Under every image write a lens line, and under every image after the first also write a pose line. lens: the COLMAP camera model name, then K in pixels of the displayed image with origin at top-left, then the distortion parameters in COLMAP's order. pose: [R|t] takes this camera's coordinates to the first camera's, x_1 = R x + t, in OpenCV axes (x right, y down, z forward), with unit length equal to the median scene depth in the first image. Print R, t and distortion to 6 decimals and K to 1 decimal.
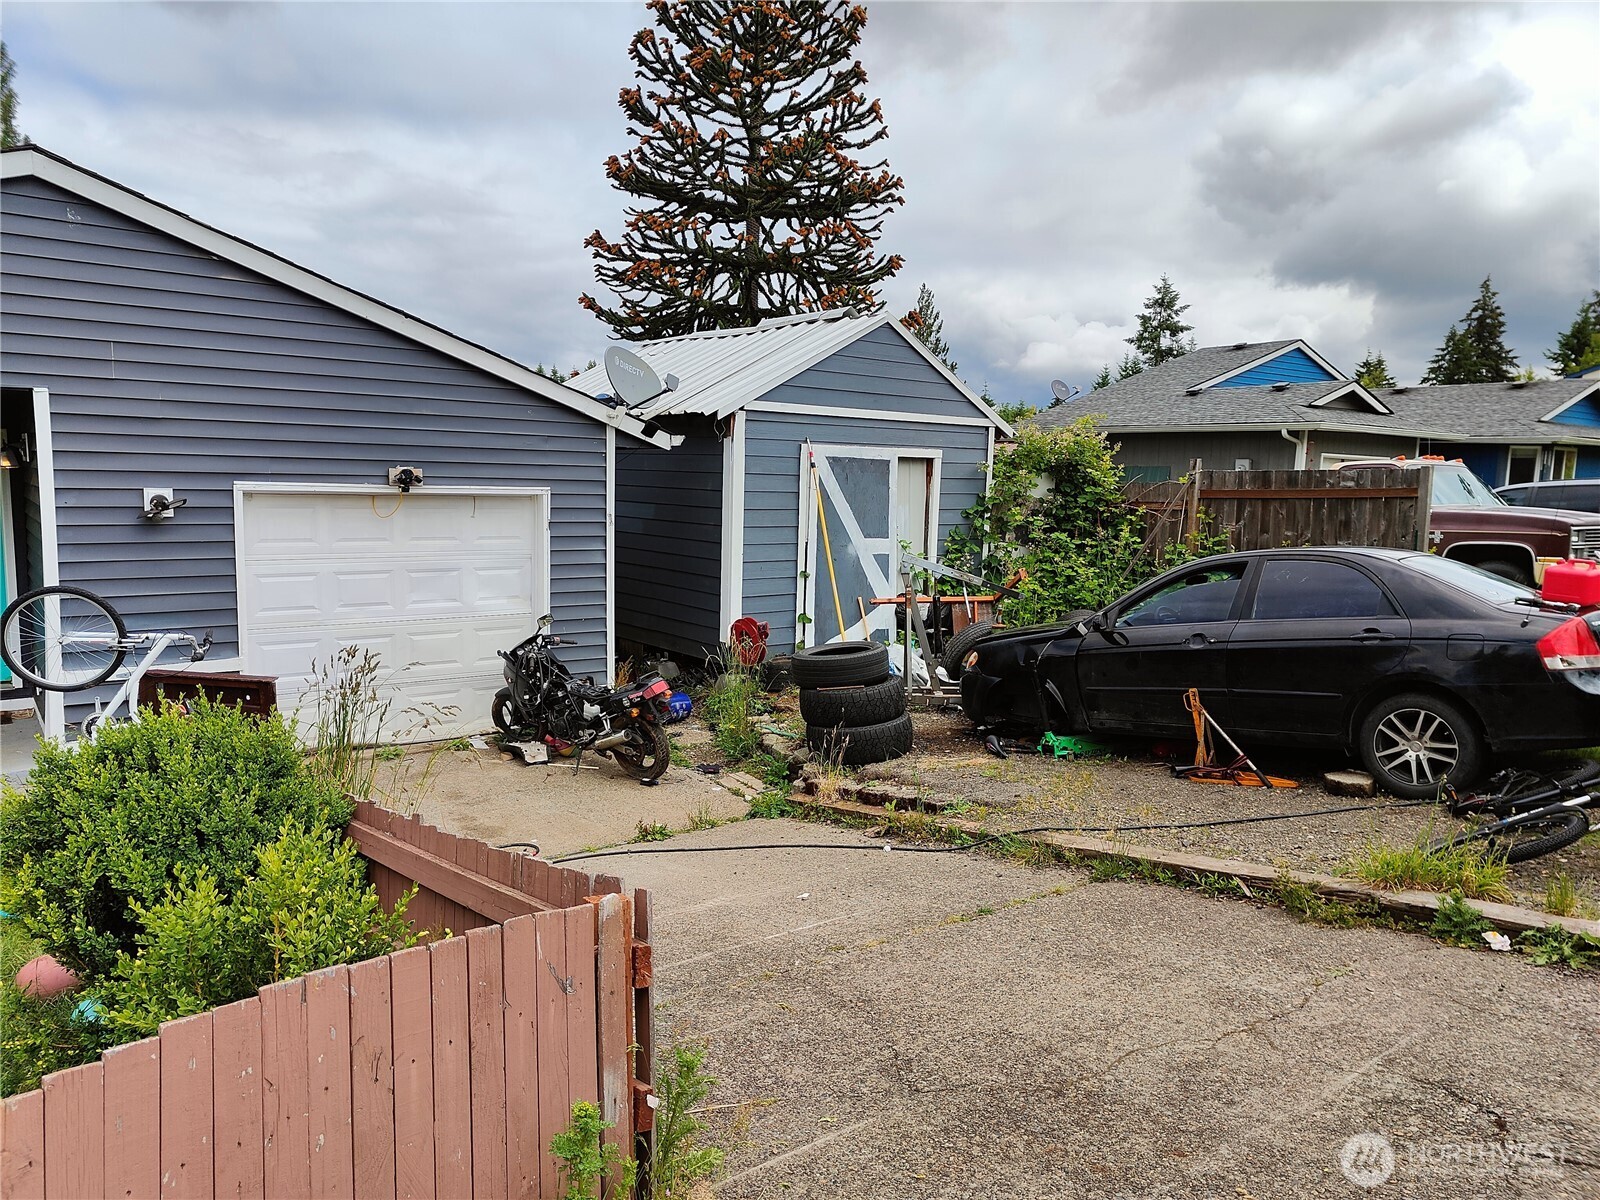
lens RADIAL K [[1116.1, 0, 806.2], [0, 1116.1, 604.1], [0, 0, 1]] dist [0.036424, -0.030790]
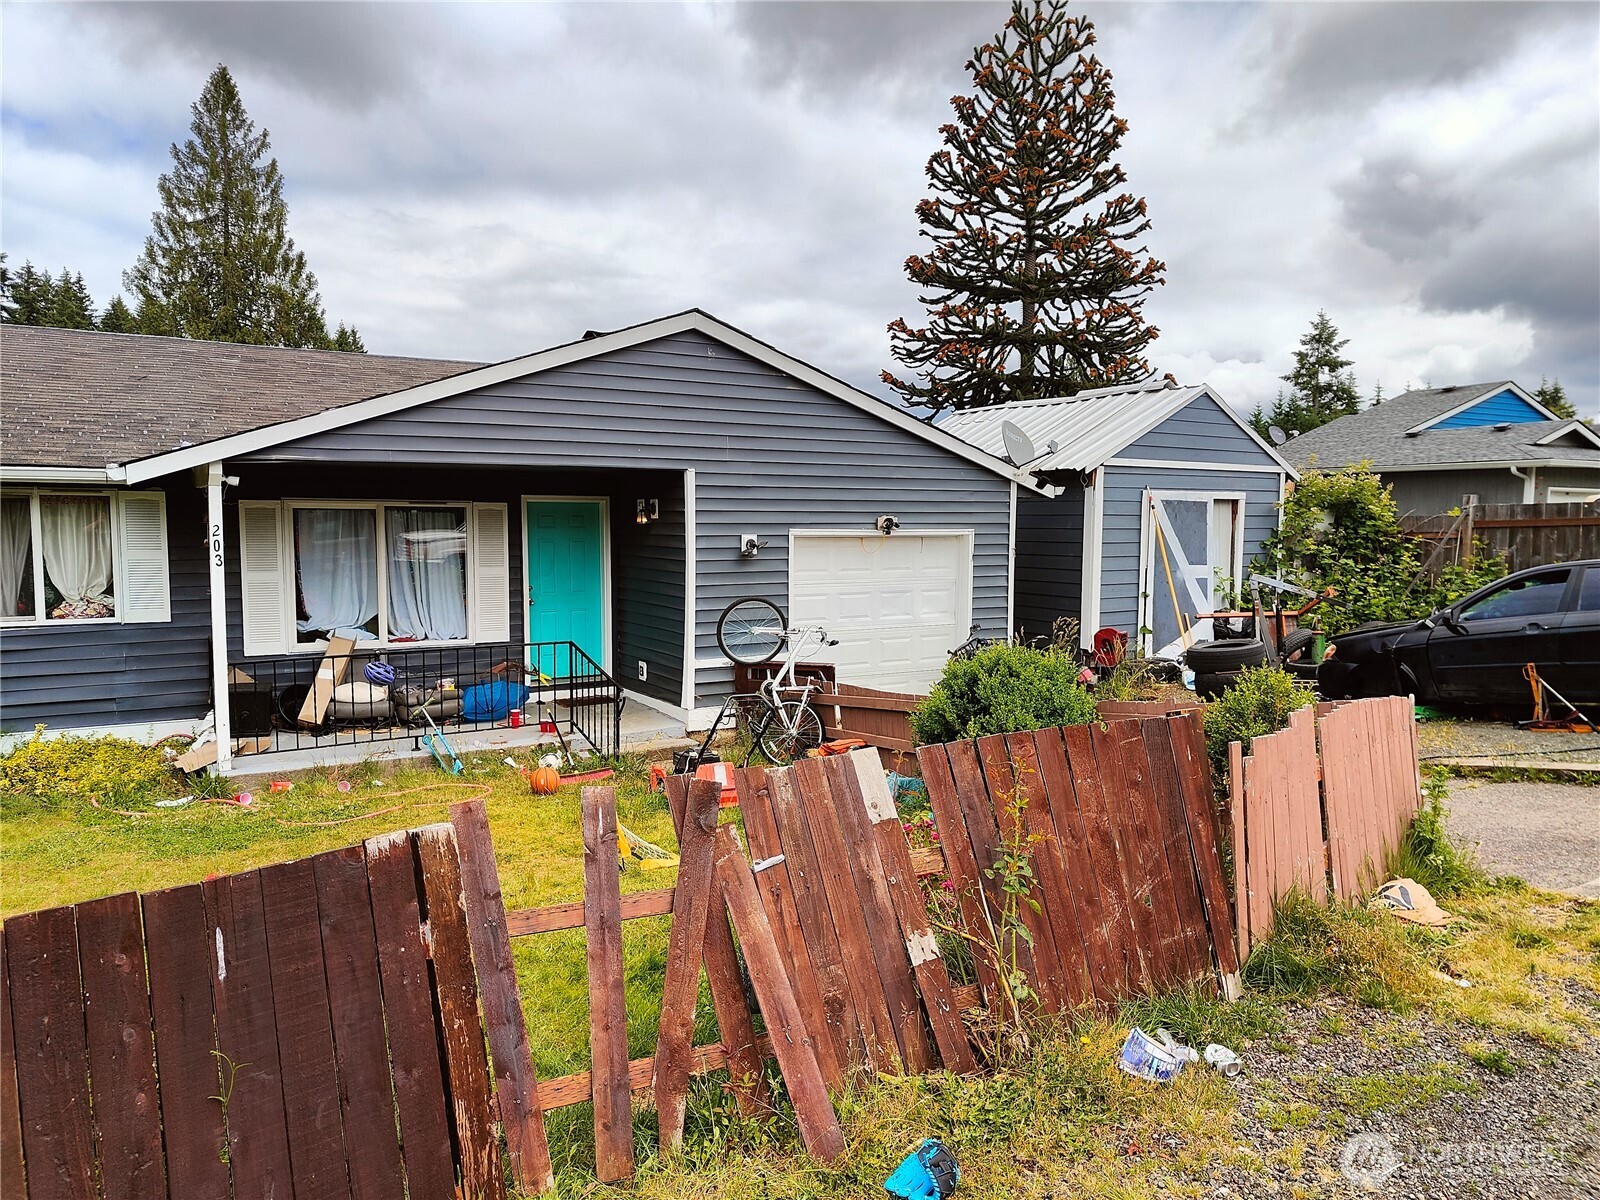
lens RADIAL K [[1132.3, 0, 801.1], [0, 1132.3, 612.5], [0, 0, 1]] dist [0.041904, -0.040073]
pose [[0.994155, -0.013292, -0.107142, -0.219900], [0.009434, 0.999291, -0.036440, 0.031978], [0.107551, 0.035216, 0.993576, -0.271352]]
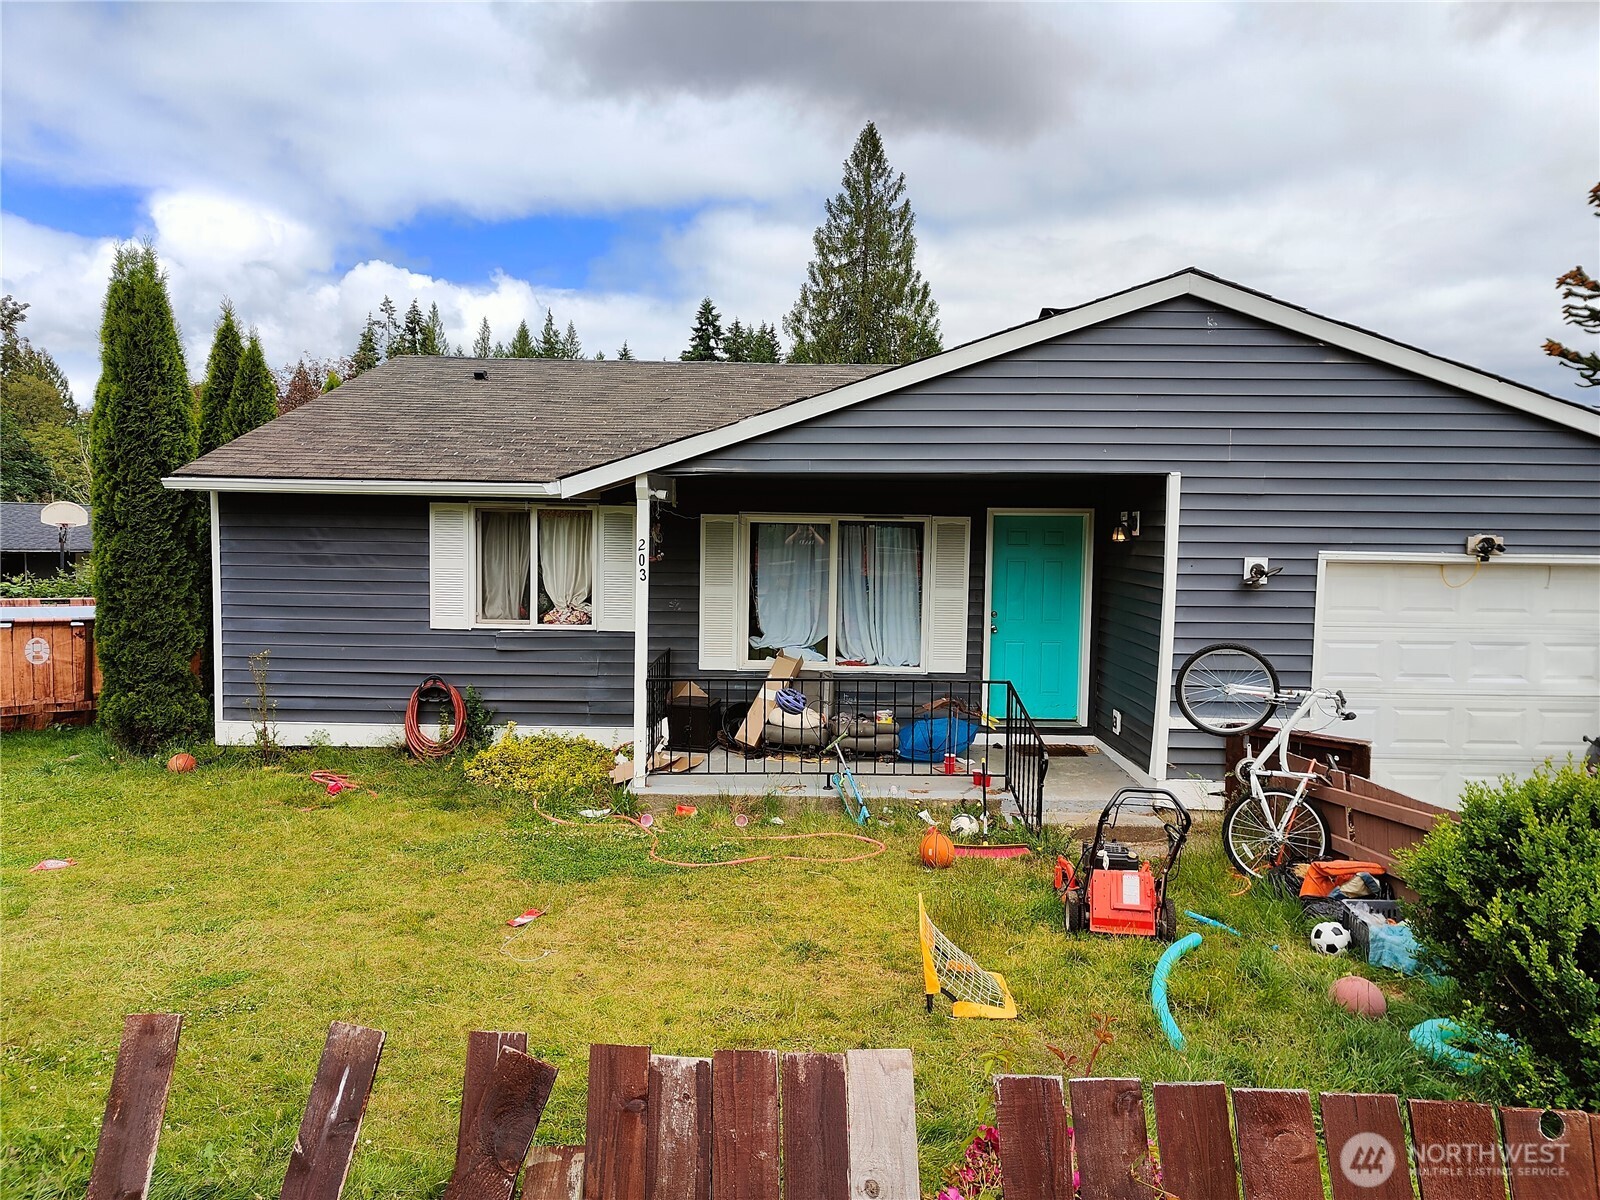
lens RADIAL K [[1119.8, 0, 783.0], [0, 1119.8, 606.5], [0, 0, 1]] dist [0.028581, -0.018816]
pose [[0.786948, 0.028381, -0.616366, -0.161994], [-0.064415, 0.997262, -0.036323, 0.008854], [0.613647, 0.068288, 0.786622, -0.089540]]
